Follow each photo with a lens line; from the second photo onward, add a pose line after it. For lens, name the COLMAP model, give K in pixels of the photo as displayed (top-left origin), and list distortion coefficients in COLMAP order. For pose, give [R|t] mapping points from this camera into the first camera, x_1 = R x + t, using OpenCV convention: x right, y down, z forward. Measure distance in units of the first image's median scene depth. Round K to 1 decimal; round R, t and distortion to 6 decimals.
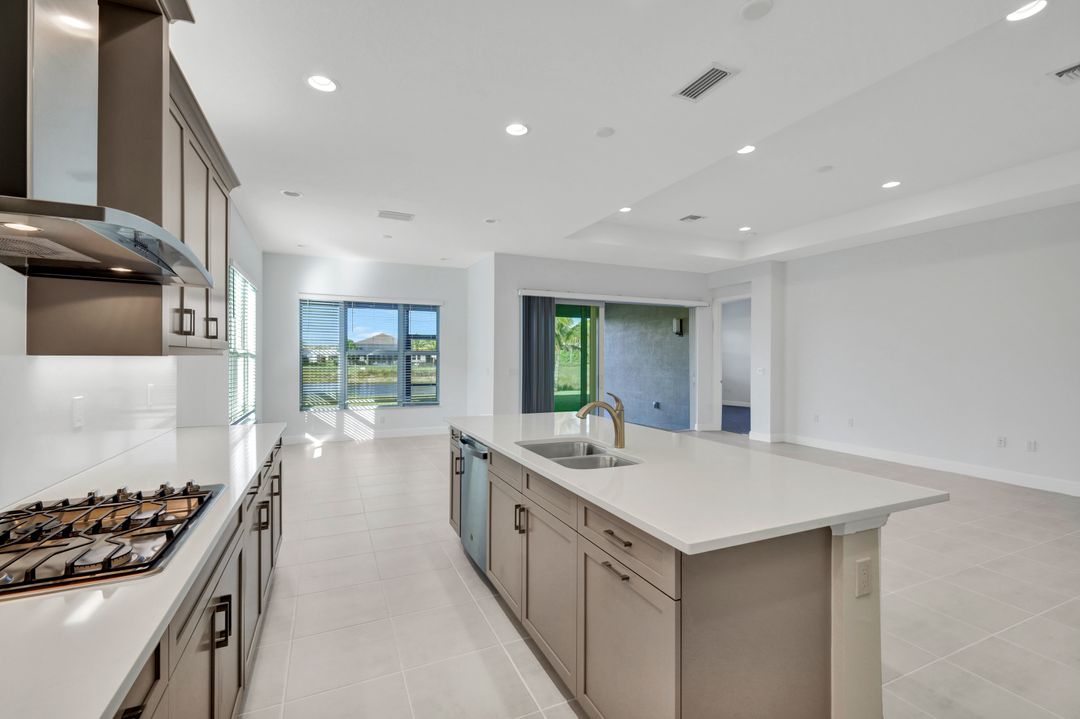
lens RADIAL K [[470.7, 0, 537.2], [0, 470.7, 358.3], [0, 0, 1]] dist [0.014105, 0.000994]
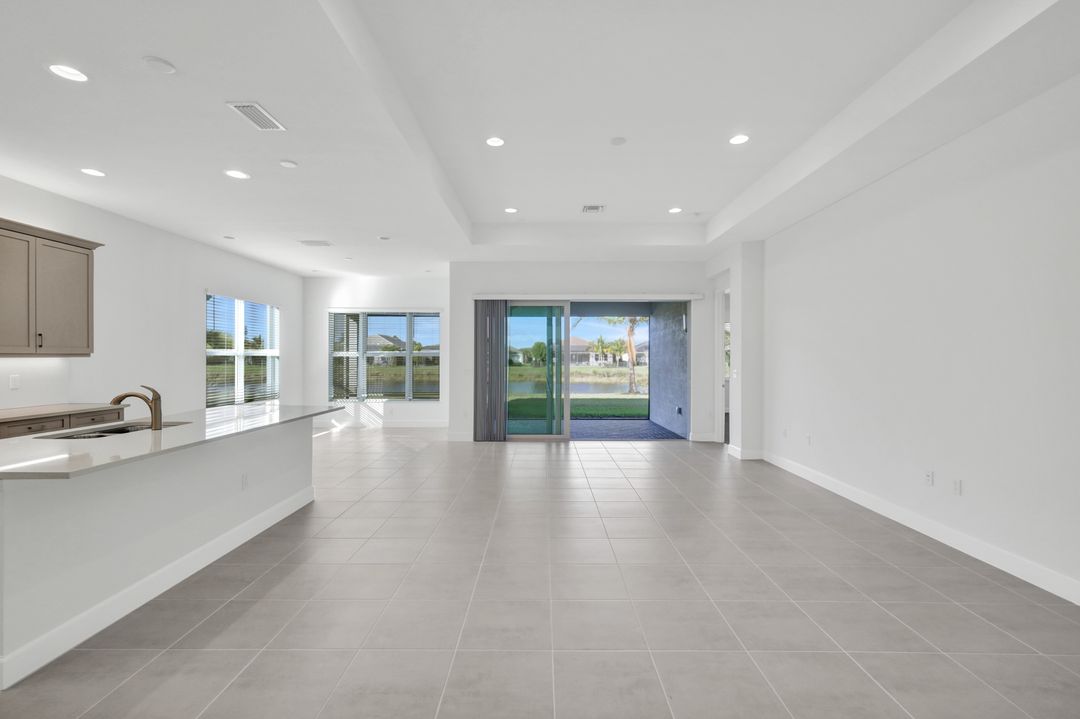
lens RADIAL K [[470.7, 0, 535.6], [0, 470.7, 358.5], [0, 0, 1]] dist [0.014105, 0.000994]
pose [[0.906305, -0.002837, -0.422616, 0.513361], [0.002063, 0.999995, -0.002289, 0.001392], [0.422620, 0.001202, 0.906306, 0.090699]]
